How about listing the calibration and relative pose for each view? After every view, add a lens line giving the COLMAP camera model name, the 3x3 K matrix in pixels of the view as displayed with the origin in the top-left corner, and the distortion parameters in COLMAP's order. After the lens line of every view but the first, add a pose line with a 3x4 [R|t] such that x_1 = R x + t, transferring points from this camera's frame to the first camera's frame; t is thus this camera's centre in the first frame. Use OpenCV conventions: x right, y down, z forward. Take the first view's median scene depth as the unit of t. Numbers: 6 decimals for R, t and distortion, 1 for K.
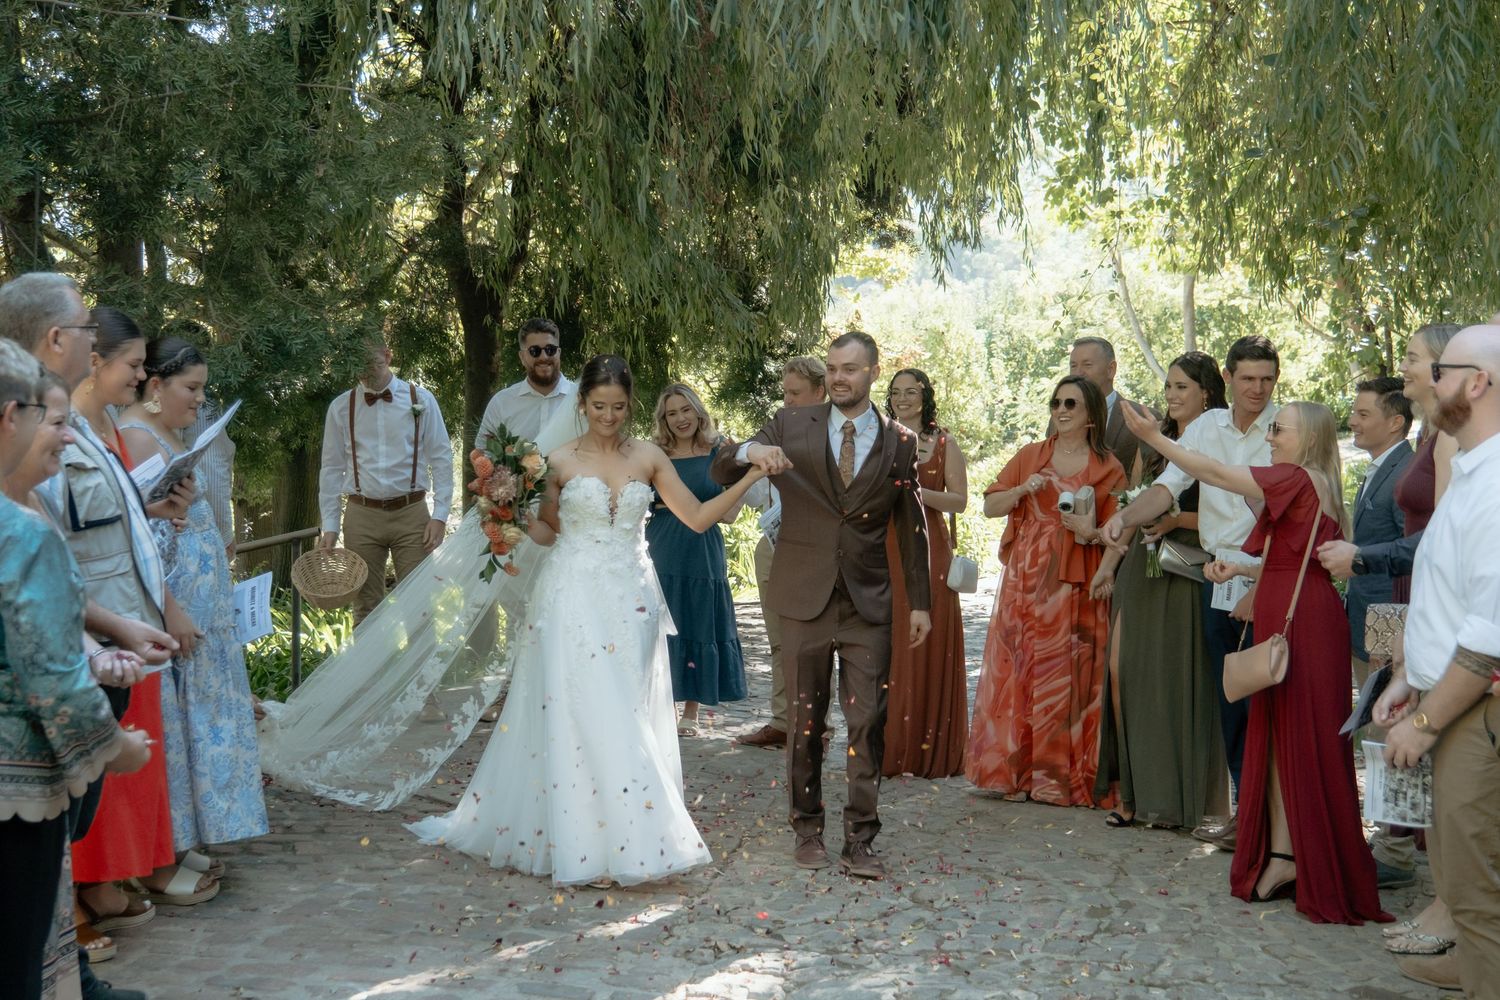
lens RADIAL K [[1729.3, 0, 760.7], [0, 1729.3, 491.1], [0, 0, 1]] dist [-0.018120, 0.000000]
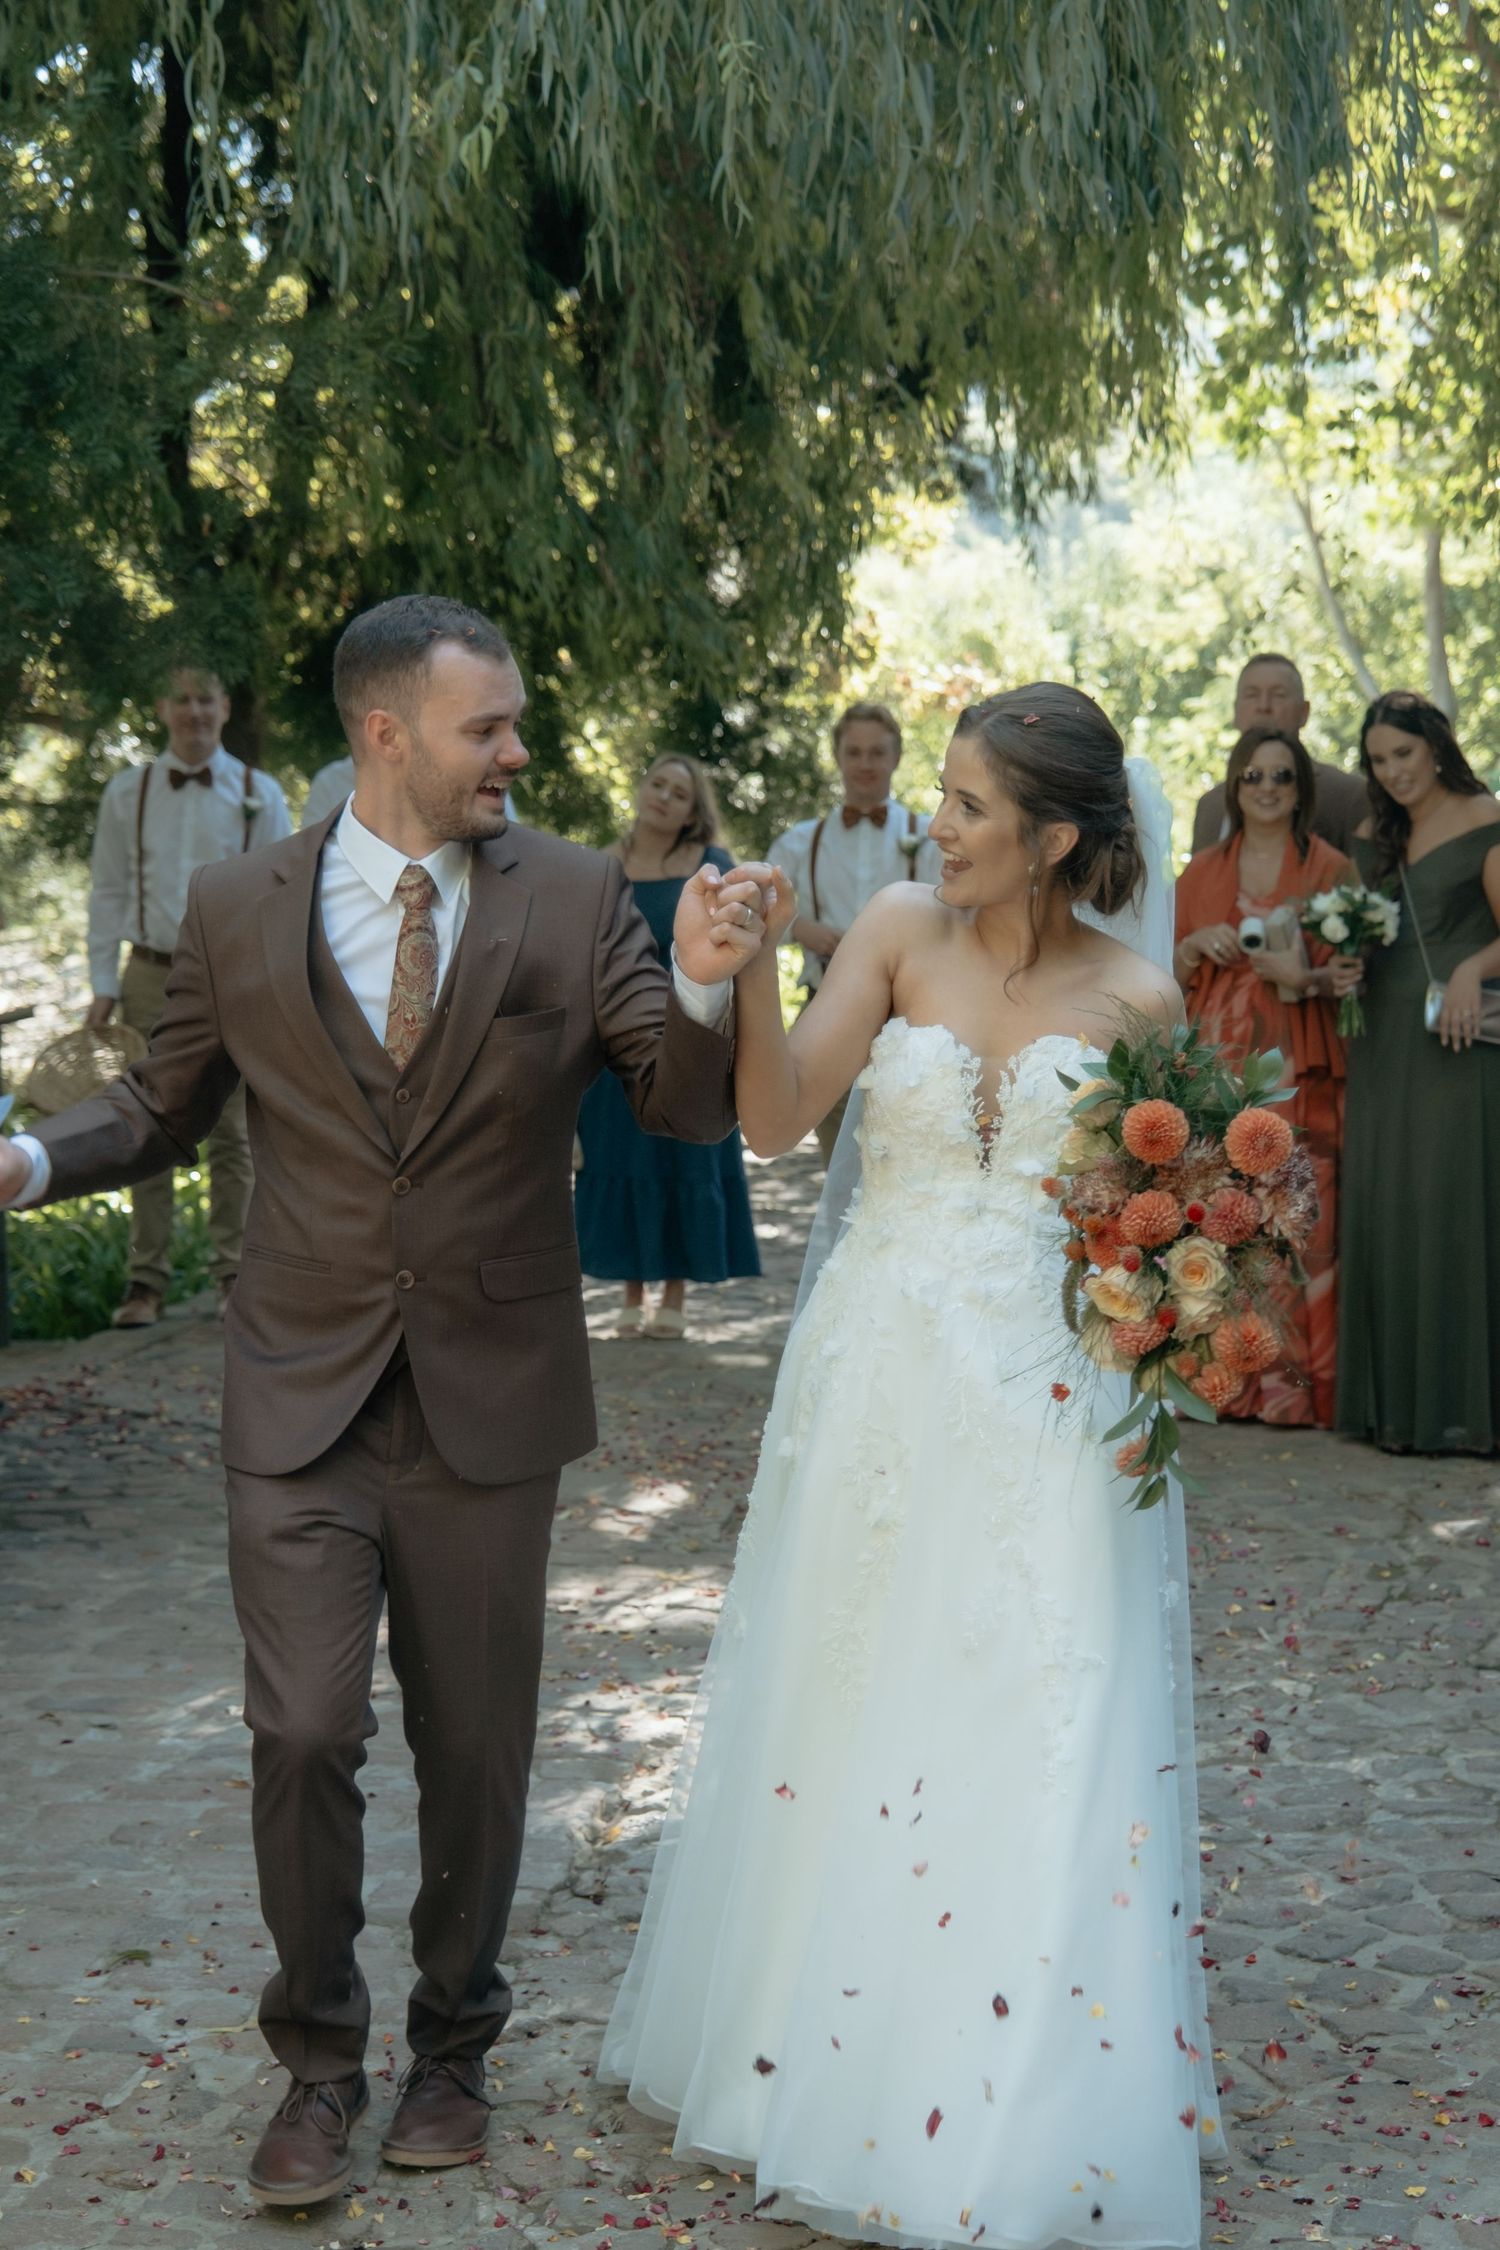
lens RADIAL K [[3219.1, 0, 739.2], [0, 3219.1, 1127.9], [0, 0, 1]] dist [-0.006633, 0.000000]
pose [[0.999135, -0.021228, 0.035751, -0.027296], [0.019051, 0.998006, 0.060181, 0.000505], [-0.036957, -0.059448, 0.997547, -0.057395]]
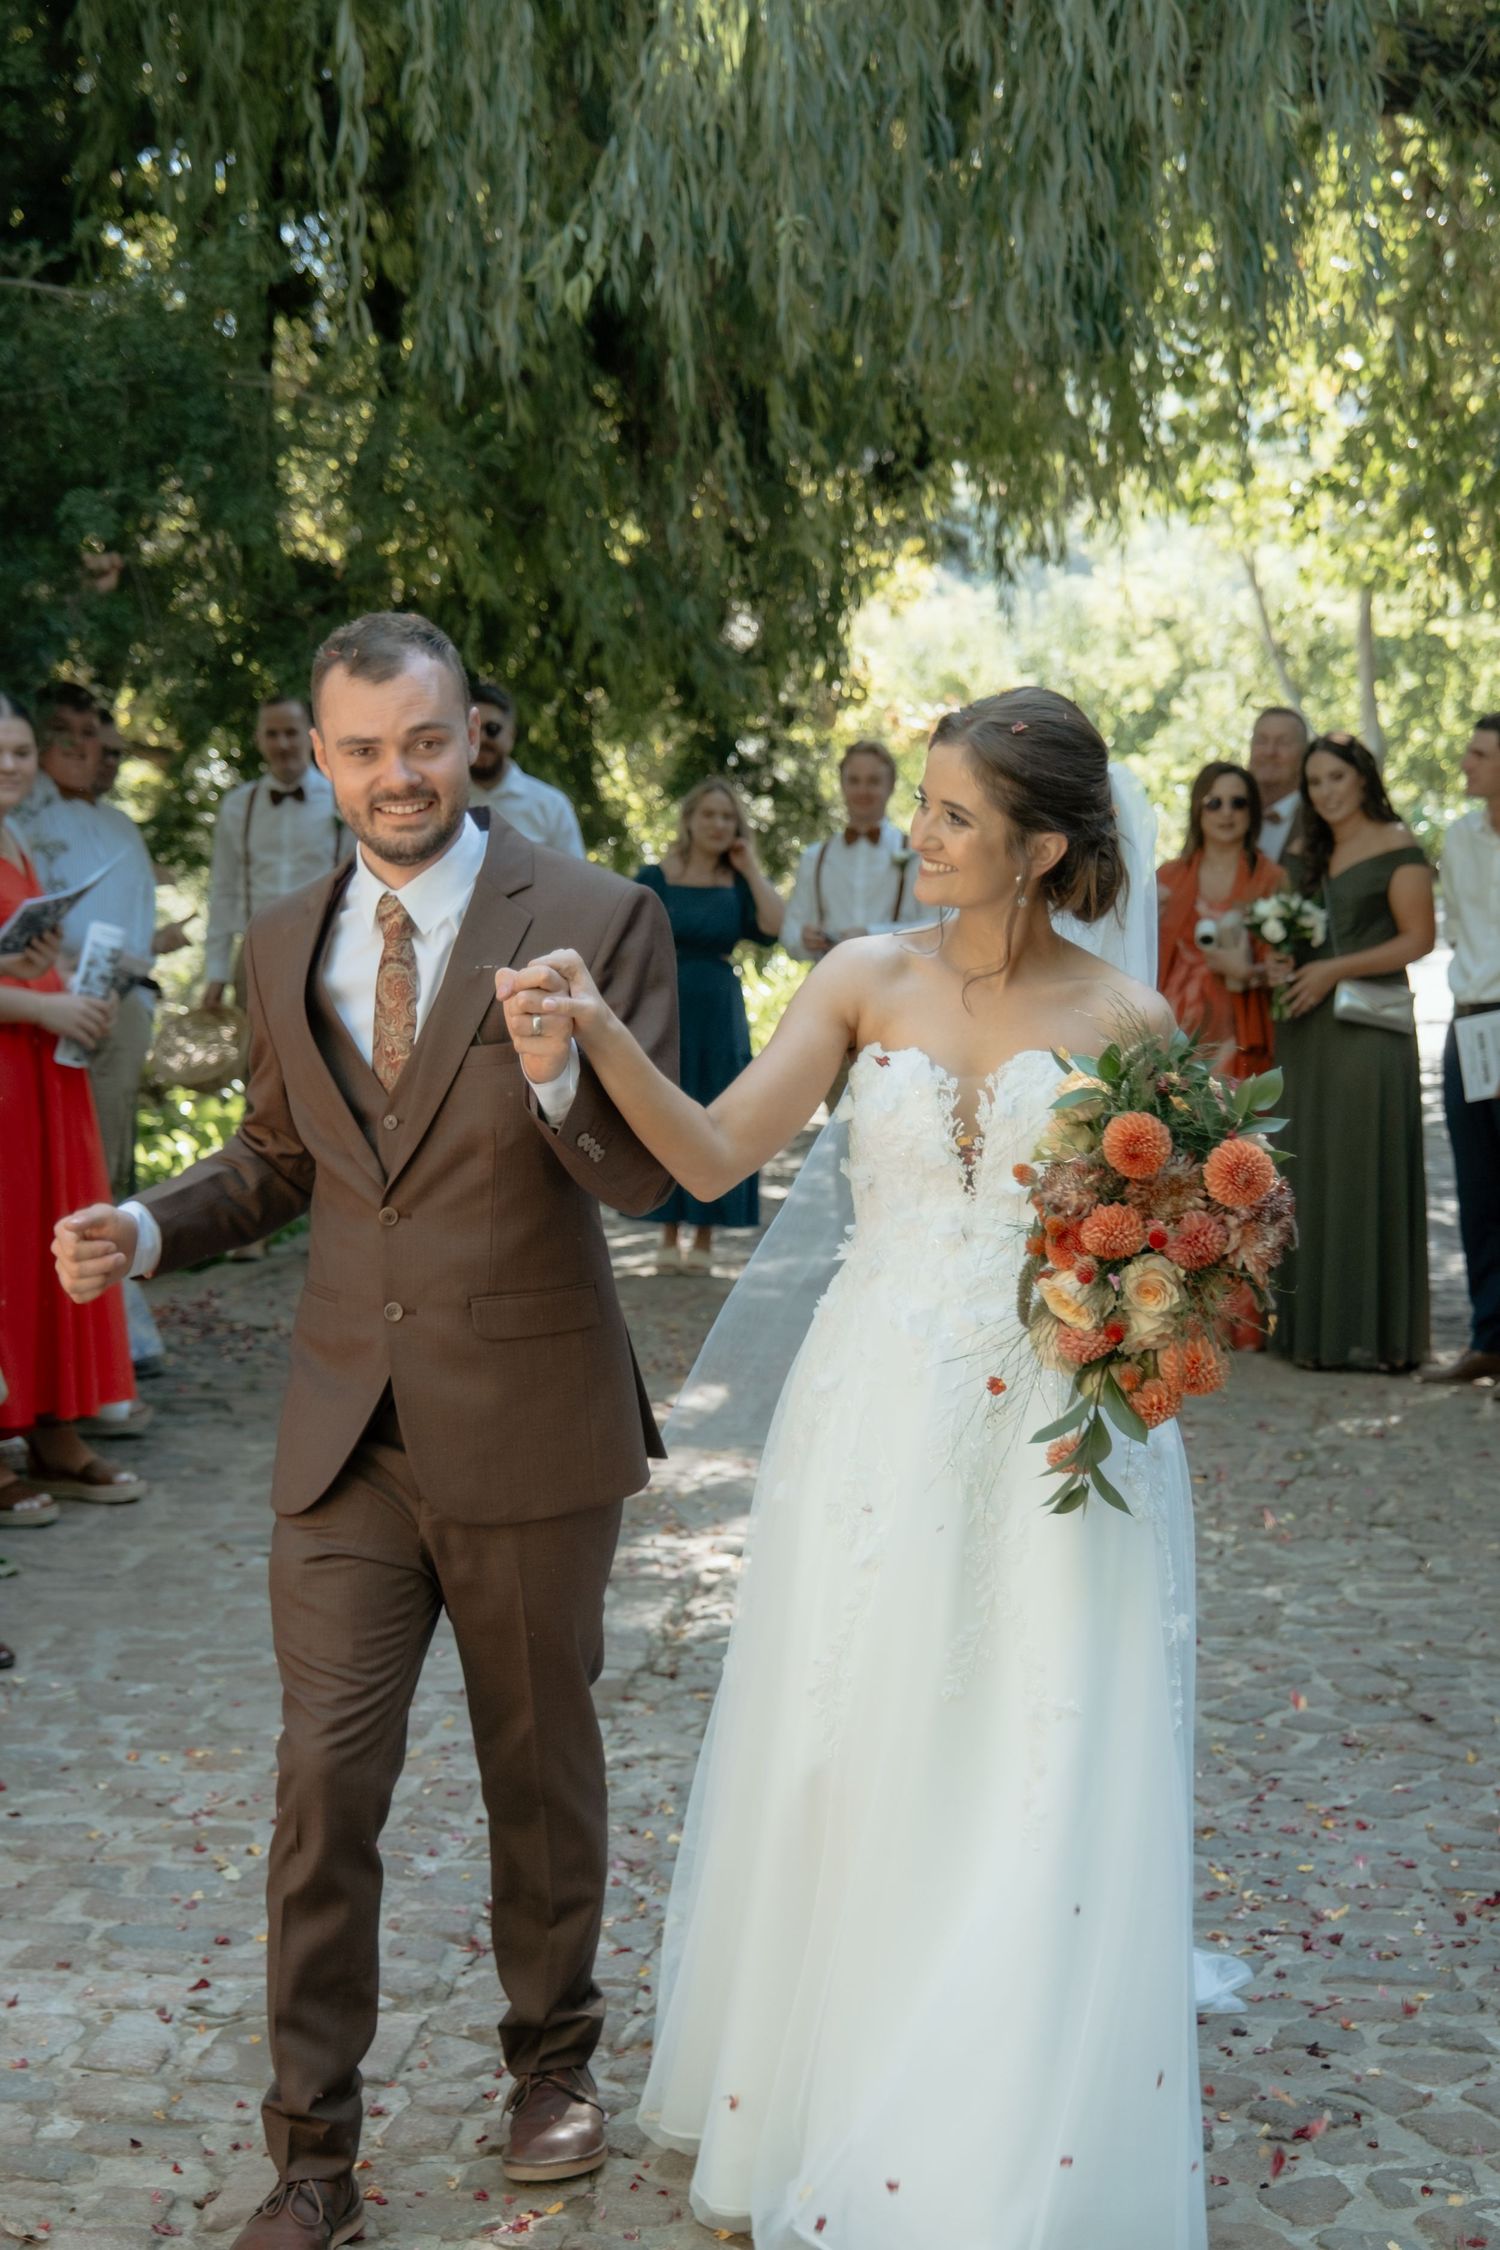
lens RADIAL K [[2977.6, 0, 745.6], [0, 2977.6, 1130.3], [0, 0, 1]] dist [0.009807, 0.000000]
pose [[0.999012, -0.011407, 0.042944, -0.036351], [0.008784, 0.998112, 0.060781, 0.003579], [-0.043556, -0.060343, 0.997227, -0.107545]]
